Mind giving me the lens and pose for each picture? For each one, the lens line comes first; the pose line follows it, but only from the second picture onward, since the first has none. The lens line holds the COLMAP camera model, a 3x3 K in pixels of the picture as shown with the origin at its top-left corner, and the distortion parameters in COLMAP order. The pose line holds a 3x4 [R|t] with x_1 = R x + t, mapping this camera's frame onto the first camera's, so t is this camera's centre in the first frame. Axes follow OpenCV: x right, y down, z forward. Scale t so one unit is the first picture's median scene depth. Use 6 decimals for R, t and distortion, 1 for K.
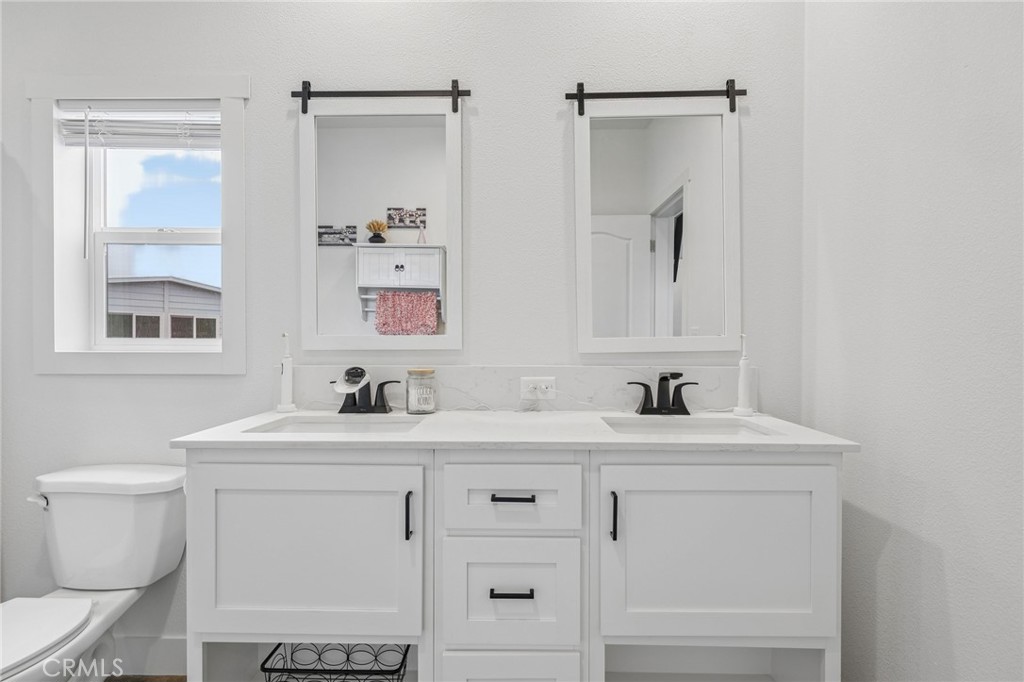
lens RADIAL K [[499.4, 0, 503.4], [0, 499.4, 342.8], [0, 0, 1]] dist [0.002884, -0.000637]
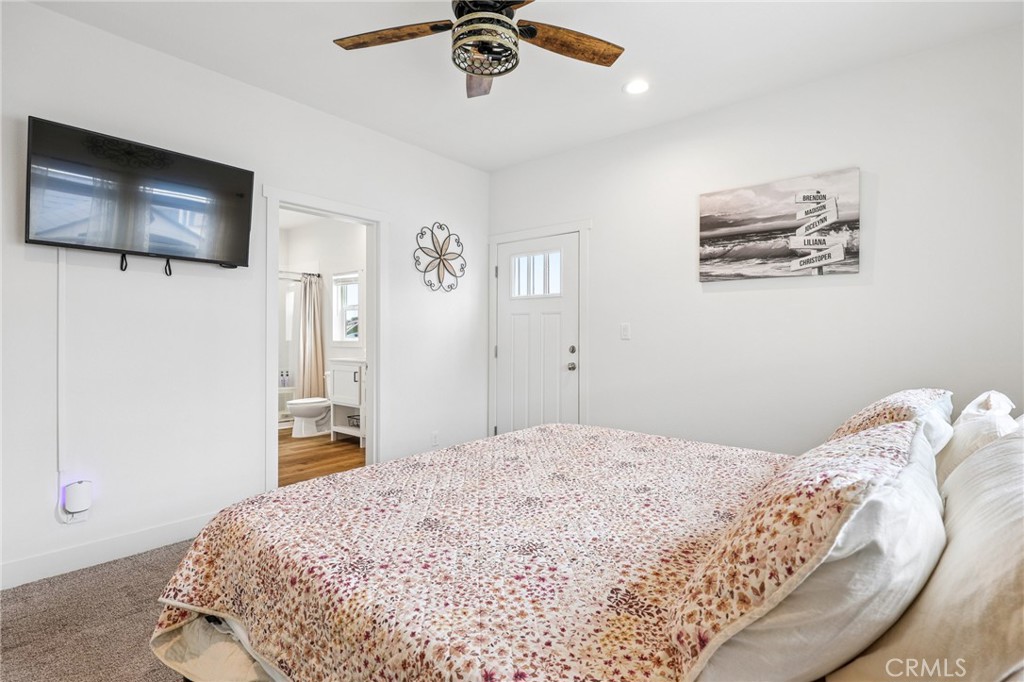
lens RADIAL K [[497.5, 0, 508.0], [0, 497.5, 331.5], [0, 0, 1]] dist [-0.000211, 0.000330]
pose [[0.777163, -0.010271, -0.629215, 2.591795], [0.000717, 0.999881, -0.015436, 0.007091], [0.629299, 0.011545, 0.777078, -1.128018]]
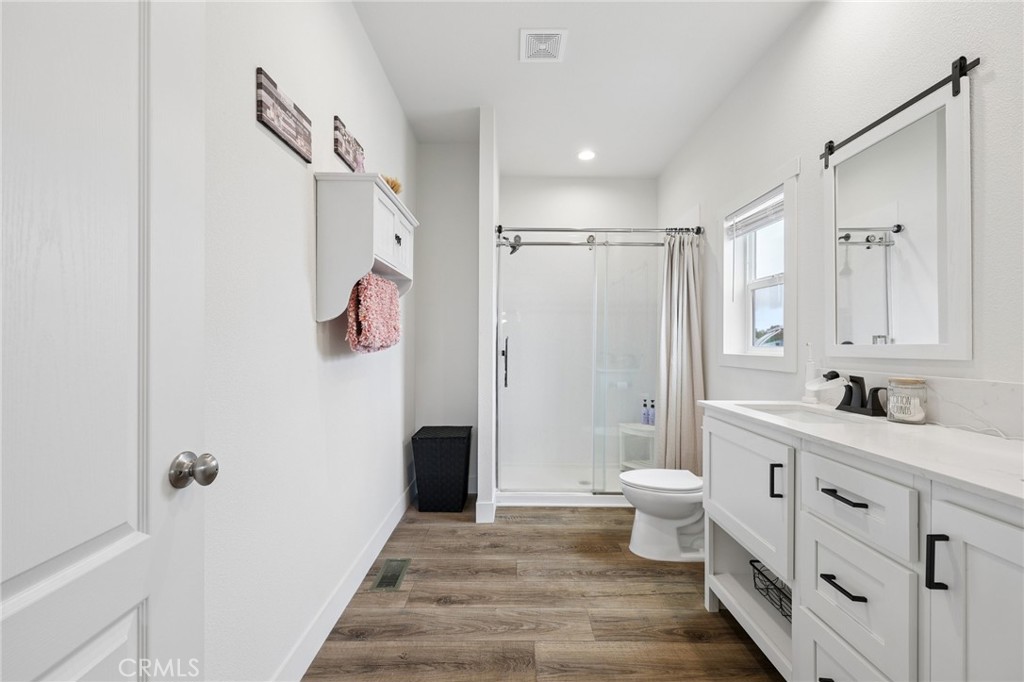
lens RADIAL K [[409.6, 0, 510.9], [0, 409.6, 343.5], [0, 0, 1]] dist [-0.001706, 0.000687]
pose [[0.016357, -0.004680, -0.999855, 0.629061], [-0.010776, 0.999930, -0.004857, -0.003920], [0.999808, 0.010854, 0.016306, 0.195627]]
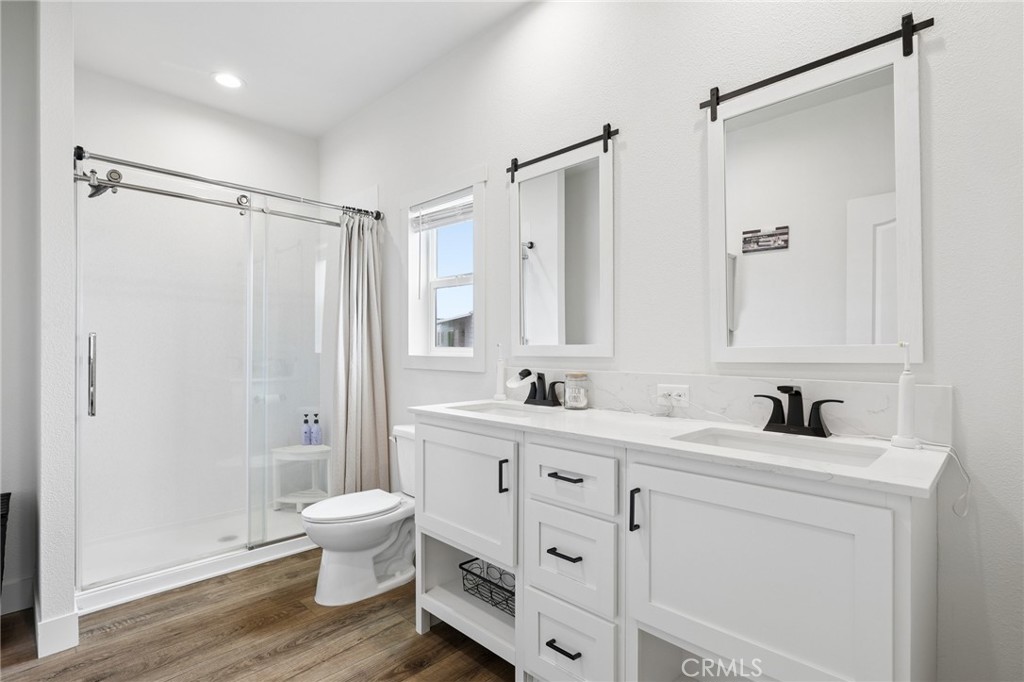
lens RADIAL K [[499.4, 0, 509.0], [0, 499.4, 349.1], [0, 0, 1]] dist [0.002884, -0.000637]
pose [[0.719605, 0.002301, -0.694380, 0.553250], [-0.003490, 0.999994, -0.000303, -0.003768], [0.694375, 0.002641, 0.719609, 0.011753]]
